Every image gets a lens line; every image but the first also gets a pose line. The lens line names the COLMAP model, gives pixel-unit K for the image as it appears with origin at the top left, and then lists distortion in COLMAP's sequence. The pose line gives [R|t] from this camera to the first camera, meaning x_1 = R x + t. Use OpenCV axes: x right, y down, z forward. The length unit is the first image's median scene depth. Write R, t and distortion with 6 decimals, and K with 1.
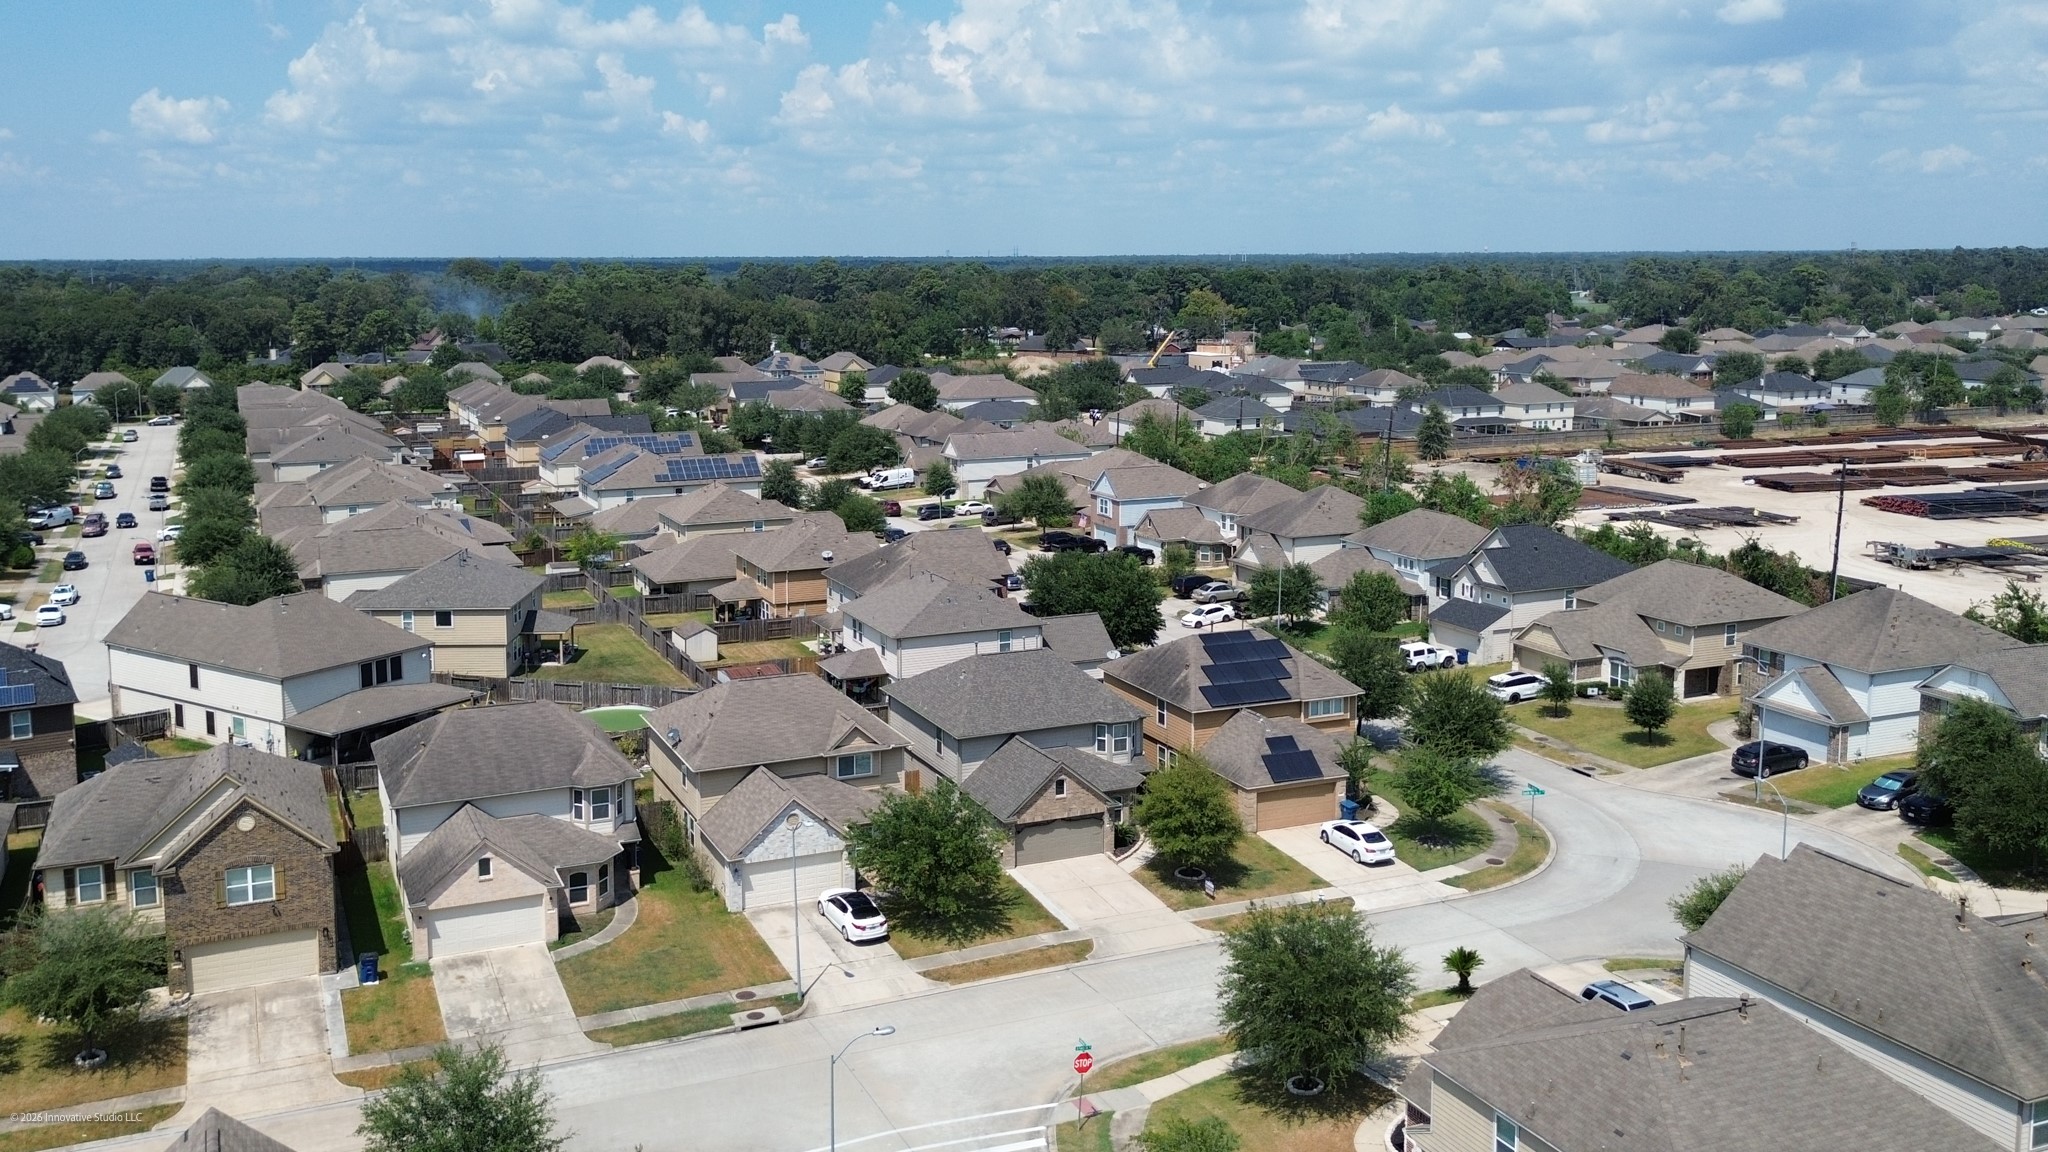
lens RADIAL K [[1481.5, 0, 1024.0], [0, 1481.5, 576.0], [0, 0, 1]] dist [-0.054248, 0.003622]
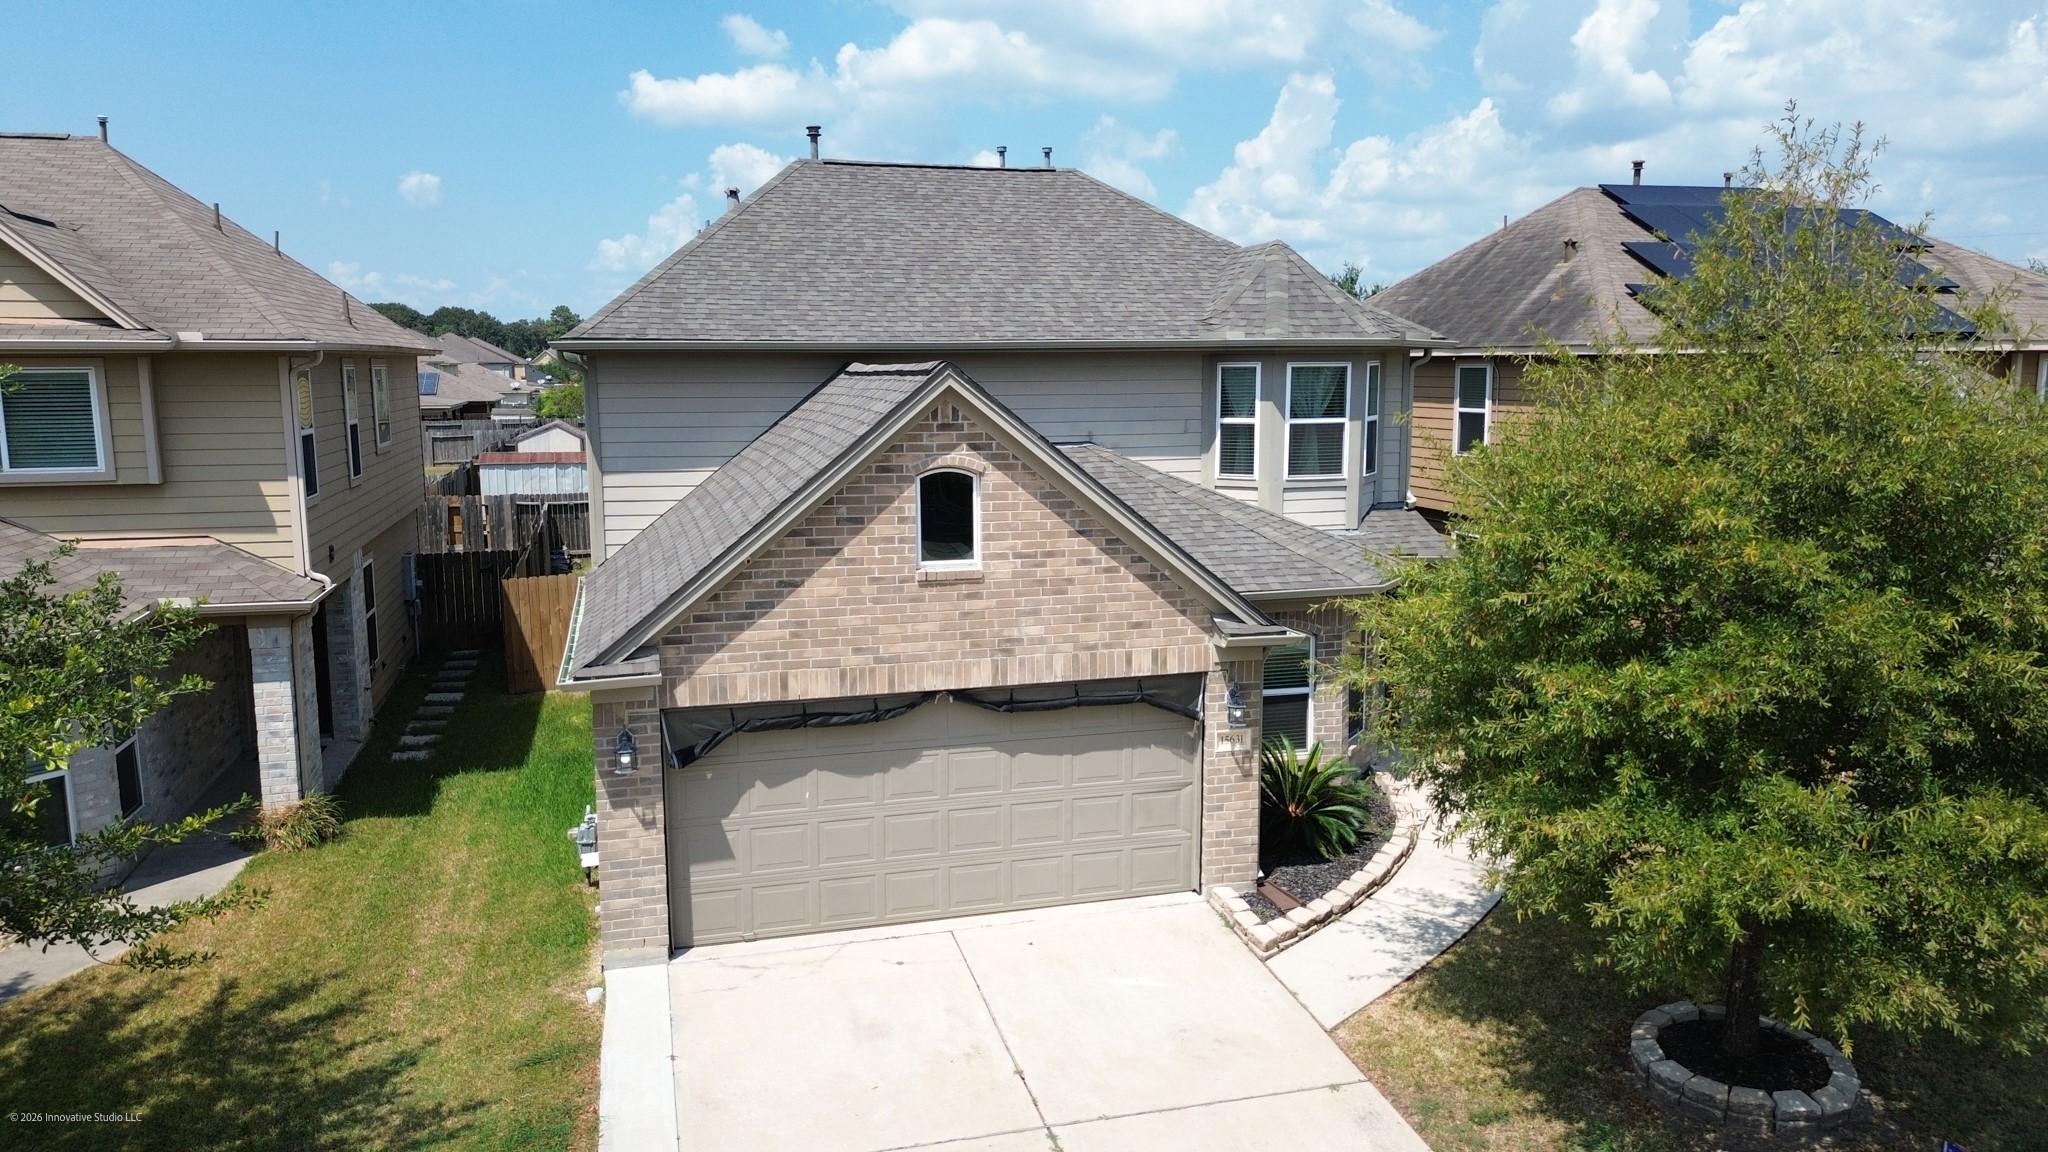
lens RADIAL K [[1481.5, 0, 1024.0], [0, 1481.5, 576.0], [0, 0, 1]] dist [-0.054248, 0.003622]
pose [[0.986426, 0.012510, -0.163730, 0.062482], [-0.011012, 0.999889, 0.010054, 0.147296], [0.163837, -0.008115, 0.986454, 0.820208]]
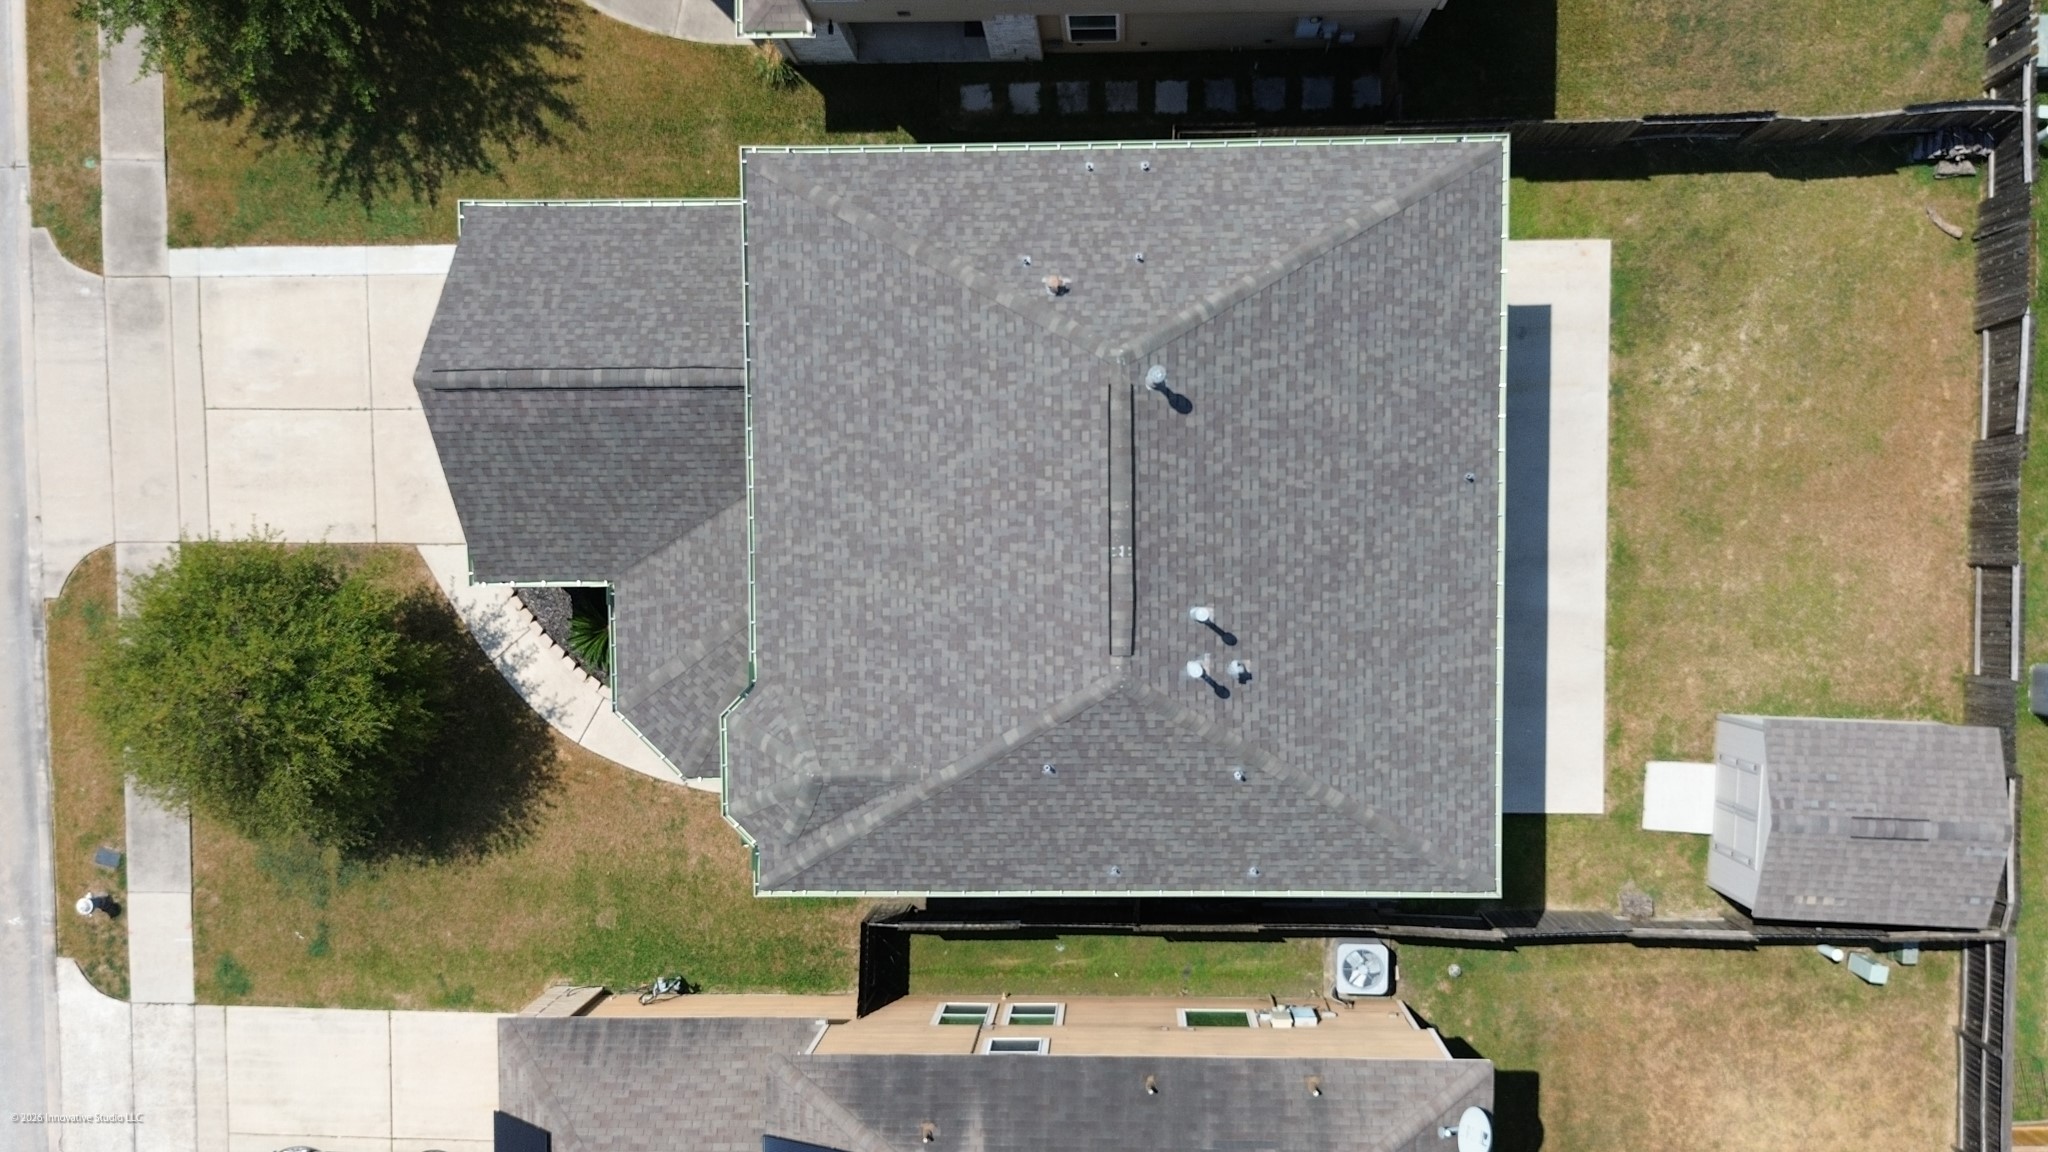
lens RADIAL K [[1481.5, 0, 1024.0], [0, 1481.5, 576.0], [0, 0, 1]] dist [-0.054248, 0.003622]
pose [[-0.420311, 0.906916, 0.029023, 0.000835], [-0.138706, -0.095827, 0.985687, -0.192332], [0.896716, 0.410269, 0.166071, 1.059861]]
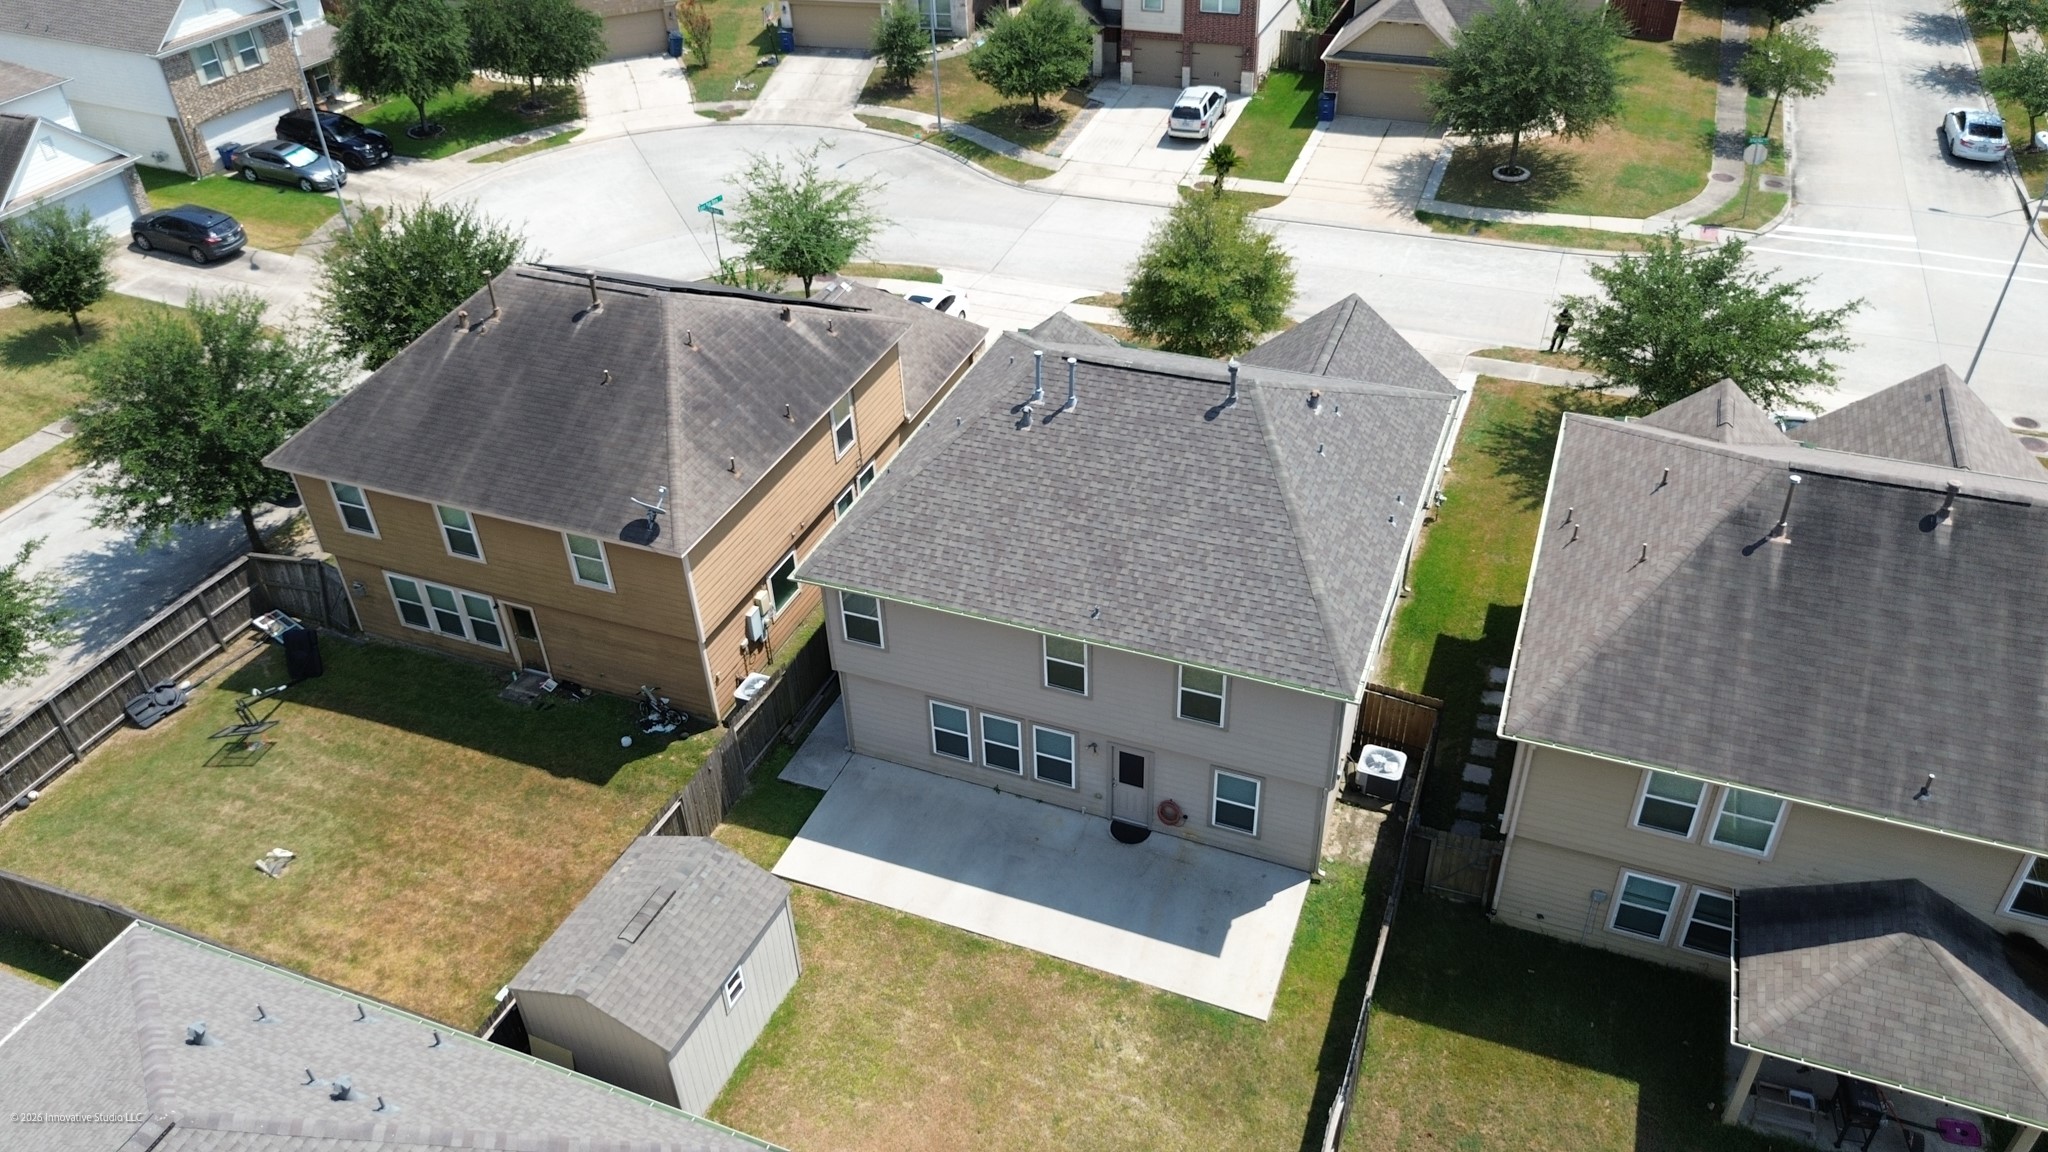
lens RADIAL K [[1481.5, 0, 1024.0], [0, 1481.5, 576.0], [0, 0, 1]] dist [-0.054248, 0.003622]
pose [[-0.684217, -0.419474, 0.596564, -0.259213], [0.144675, 0.723688, 0.674793, -0.187507], [-0.714784, 0.548012, -0.434472, 1.361245]]
